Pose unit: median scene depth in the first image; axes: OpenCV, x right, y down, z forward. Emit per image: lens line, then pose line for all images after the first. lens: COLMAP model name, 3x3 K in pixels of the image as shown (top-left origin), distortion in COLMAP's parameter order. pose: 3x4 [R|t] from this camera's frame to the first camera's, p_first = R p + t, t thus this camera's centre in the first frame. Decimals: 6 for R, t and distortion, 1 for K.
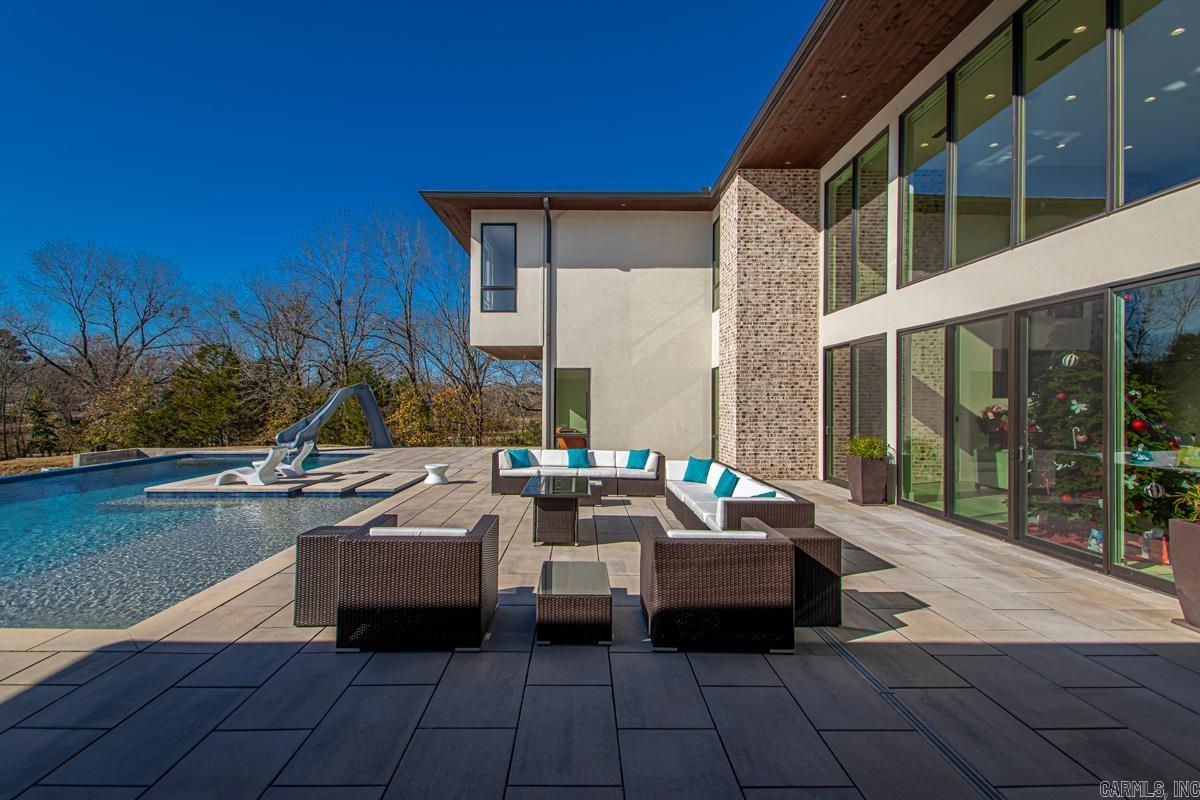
lens RADIAL K [[568.4, 0, 595.9], [0, 568.4, 397.5], [0, 0, 1]] dist [-0.000030, -0.000985]
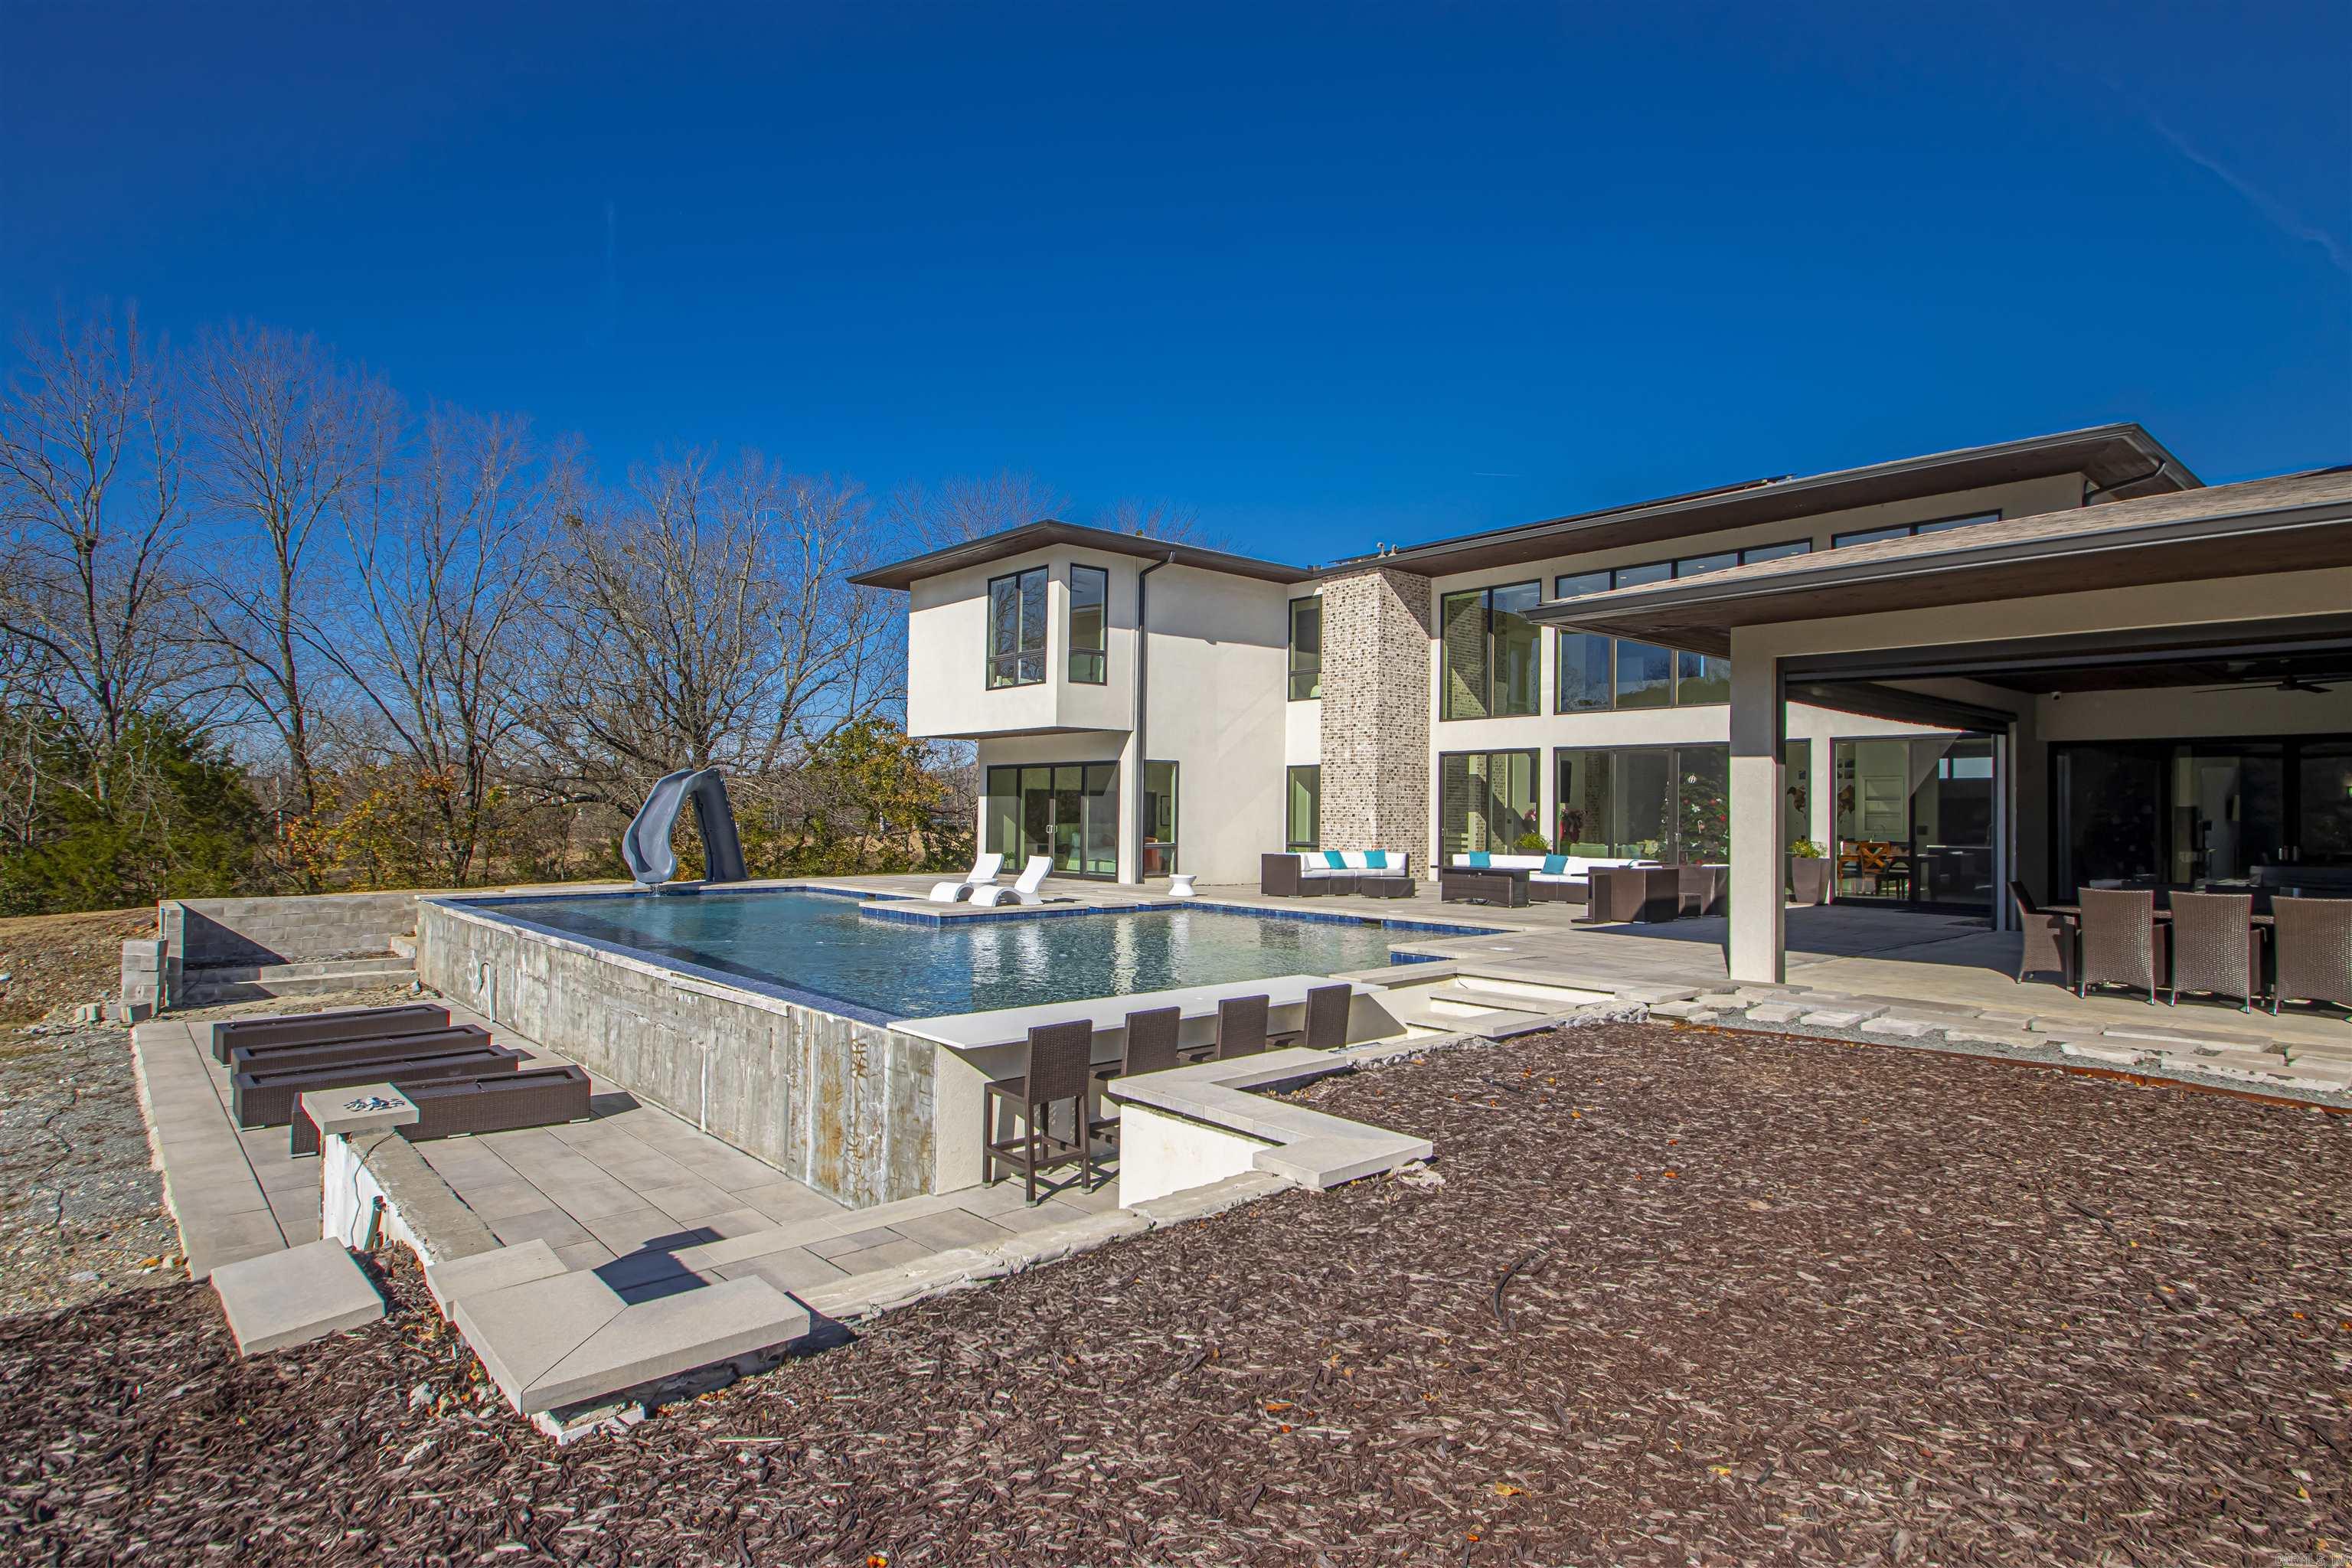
lens RADIAL K [[1220.1, 0, 1184.0], [0, 1220.1, 789.4], [0, 0, 1]] dist [-0.002090, -0.000111]
pose [[0.766580, 0.014982, 0.641974, -1.350831], [-0.009767, 0.999884, -0.011672, 0.009358], [-0.642075, 0.002677, 0.766637, -0.392328]]
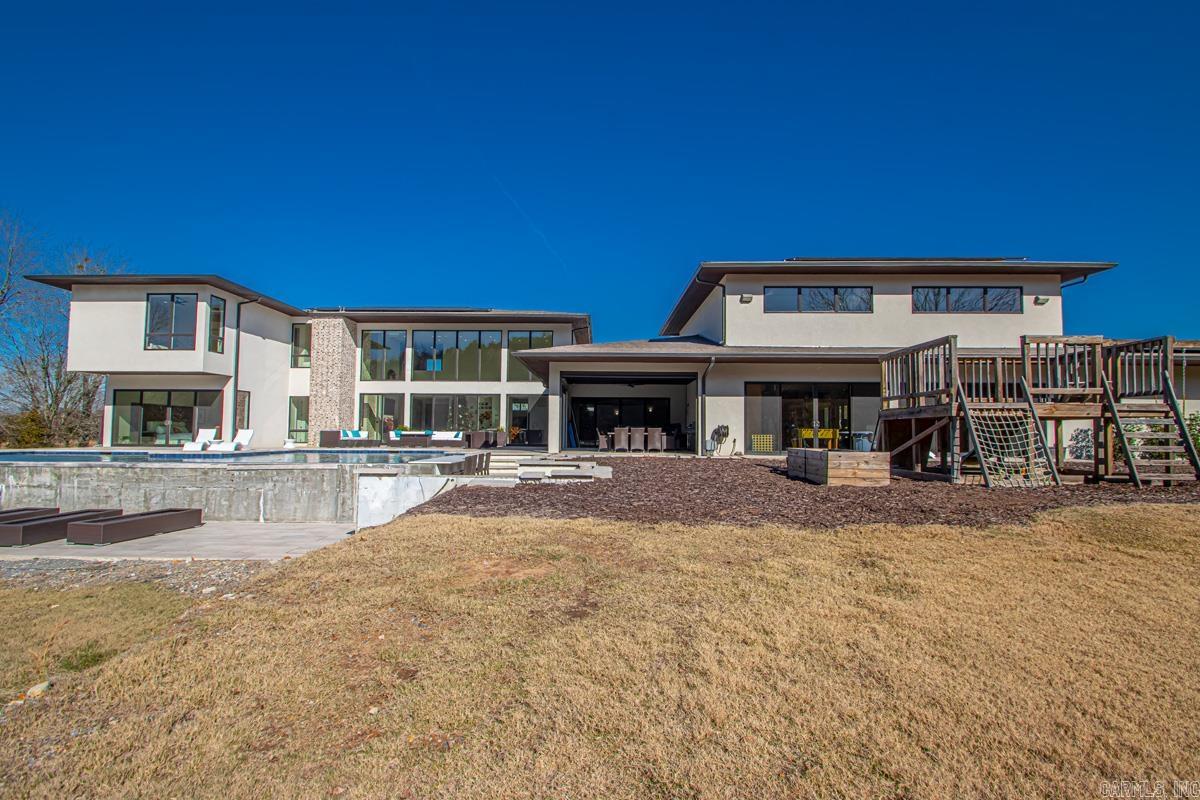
lens RADIAL K [[568.4, 0, 589.8], [0, 568.4, 399.5], [0, 0, 1]] dist [-0.000030, -0.000985]
pose [[0.035381, 0.057892, 0.997696, -2.081586], [-0.009826, 0.998293, -0.057578, 0.076155], [-0.999326, -0.007766, 0.035890, -0.125056]]
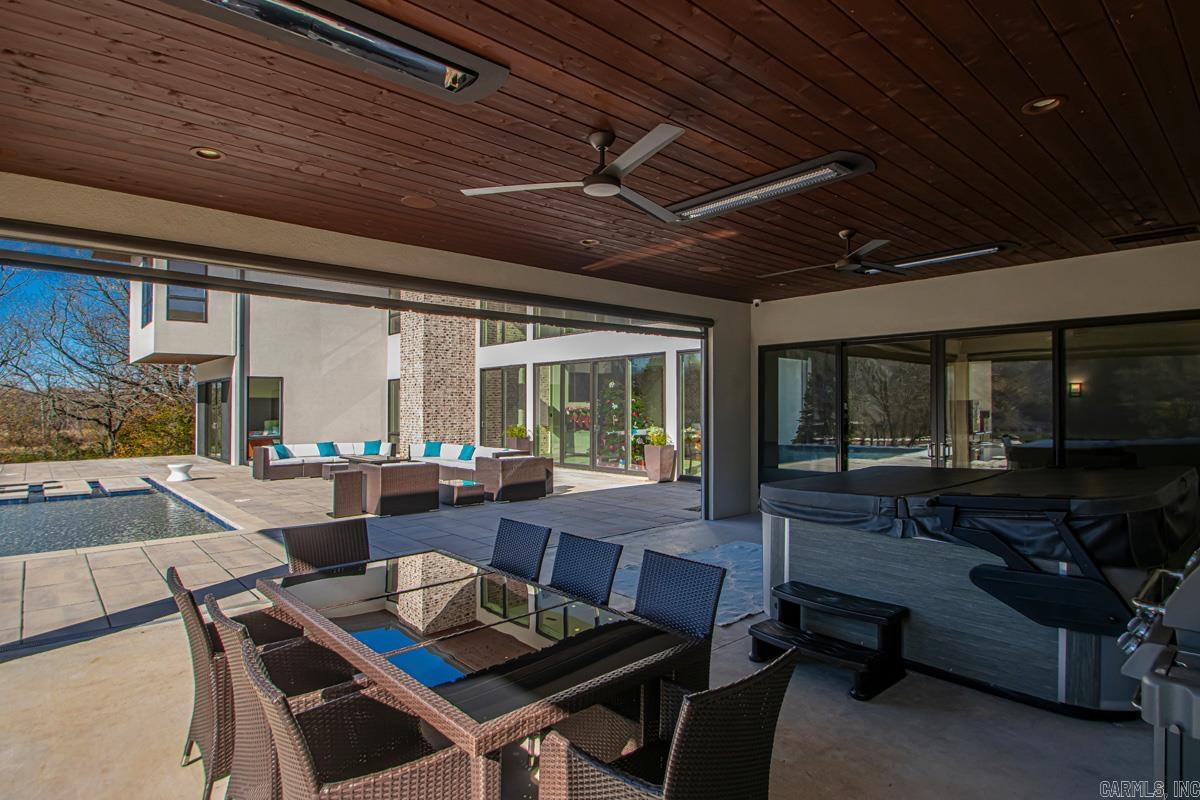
lens RADIAL K [[622.5, 0, 594.7], [0, 622.5, 399.5], [0, 0, 1]] dist [-0.002090, -0.000111]
pose [[0.762115, -0.001756, 0.647439, -0.414229], [0.004198, 0.999989, -0.002229, -0.002375], [-0.647428, 0.004417, 0.762114, -0.422437]]
